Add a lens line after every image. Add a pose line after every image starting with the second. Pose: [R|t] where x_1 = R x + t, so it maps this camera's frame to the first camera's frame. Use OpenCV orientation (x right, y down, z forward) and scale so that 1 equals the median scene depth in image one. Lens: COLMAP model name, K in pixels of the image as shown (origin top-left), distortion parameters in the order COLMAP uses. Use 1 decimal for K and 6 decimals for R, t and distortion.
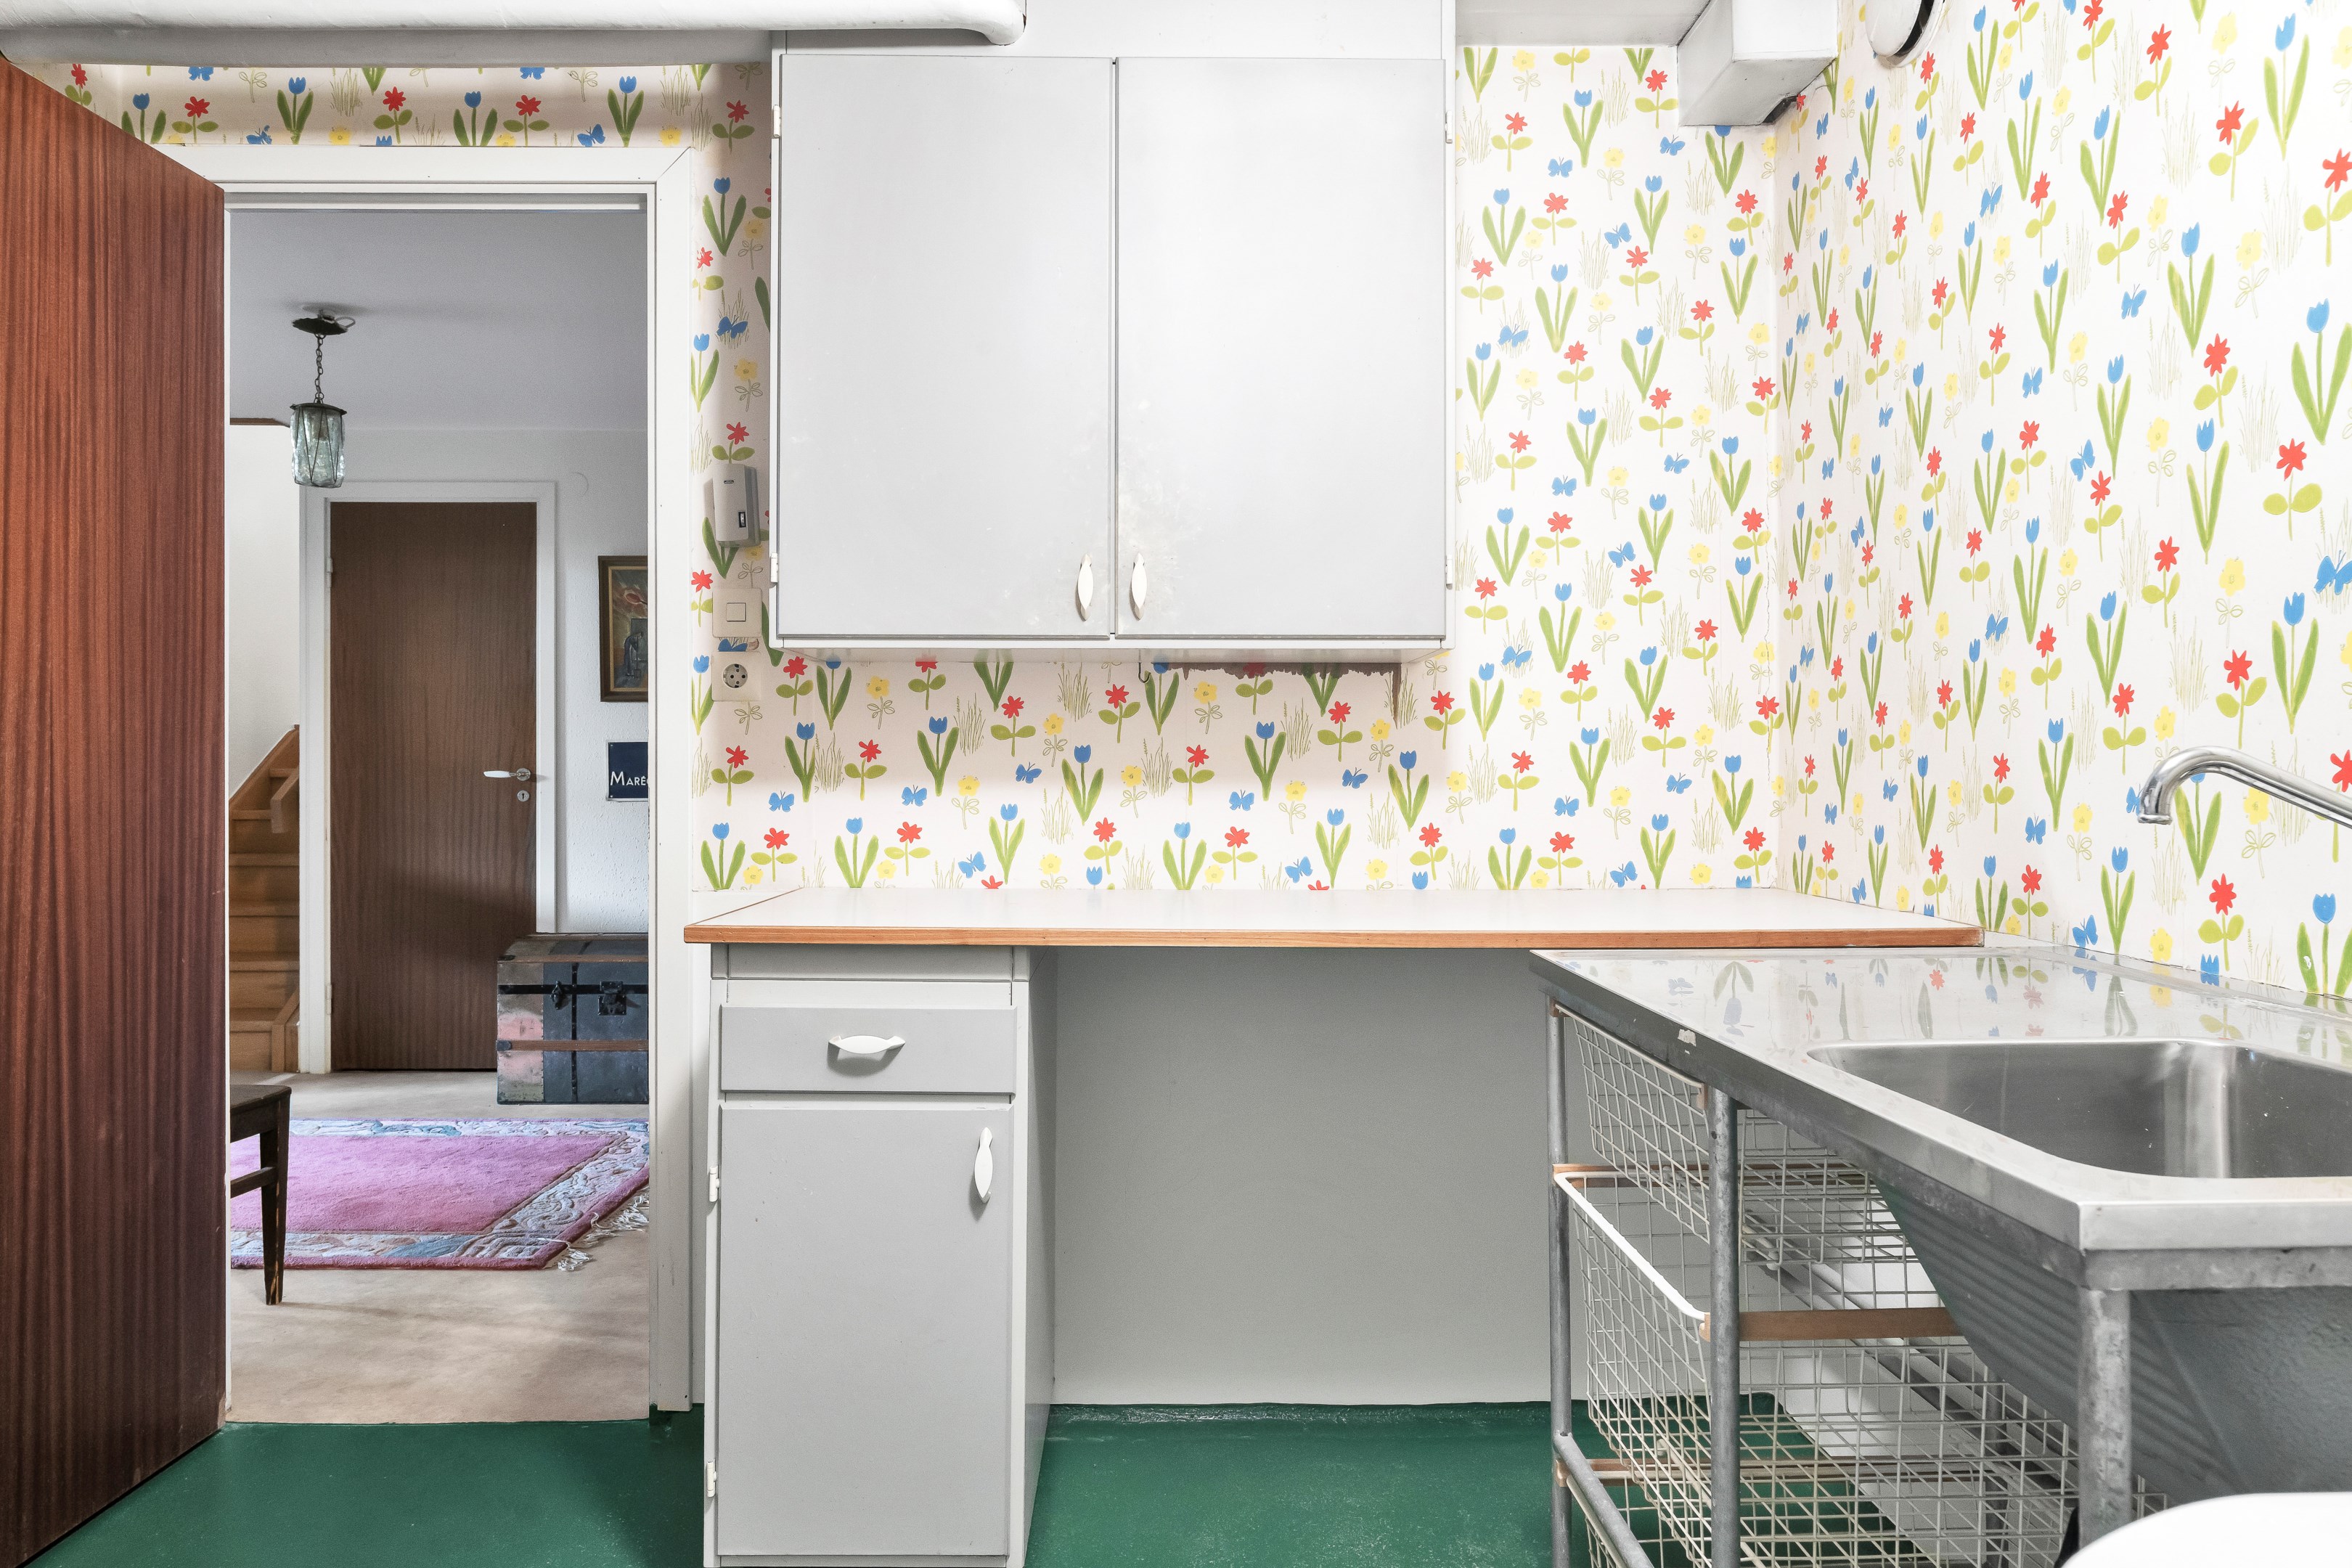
lens RADIAL K [[1566.5, 0, 1173.5], [0, 1566.5, 762.9], [0, 0, 1]] dist [-0.005722, -0.001356]
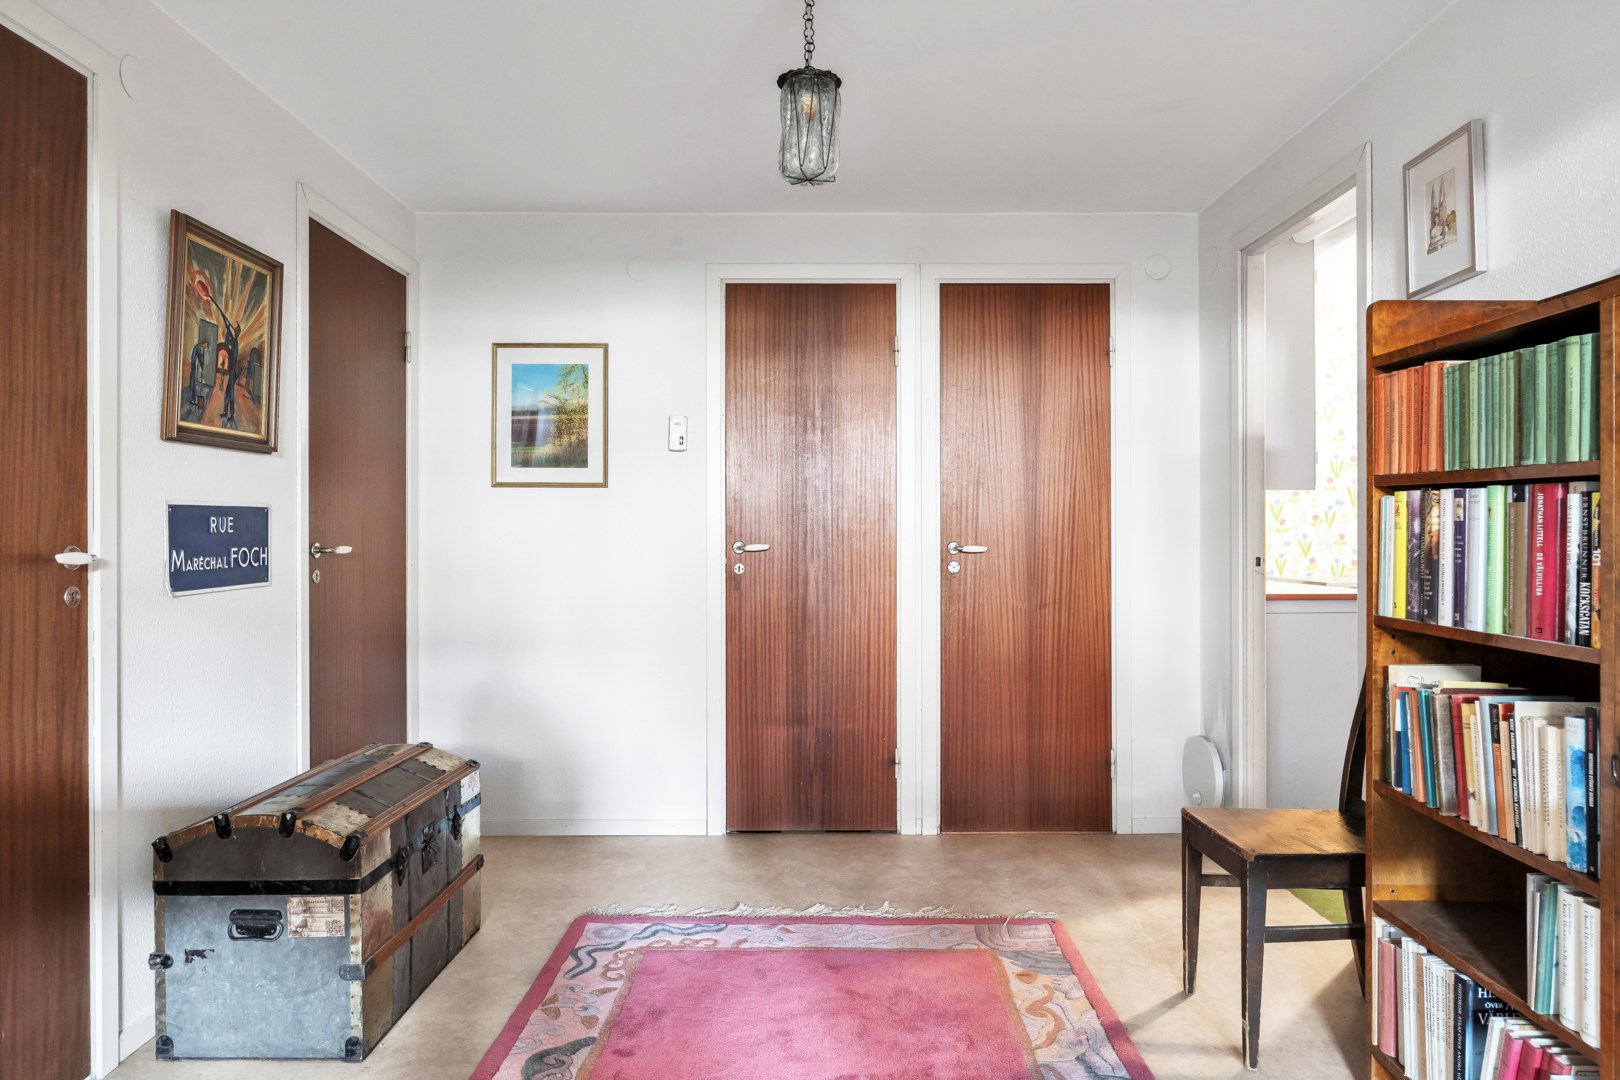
lens RADIAL K [[1079.0, 0, 812.7], [0, 1079.0, 534.3], [0, 0, 1]] dist [-0.005722, -0.001356]
pose [[-0.000566, -0.000137, 1.000000, -0.805810], [-0.000982, 1.000000, 0.000137, -0.001365], [-0.999999, -0.000982, -0.000566, 0.743121]]
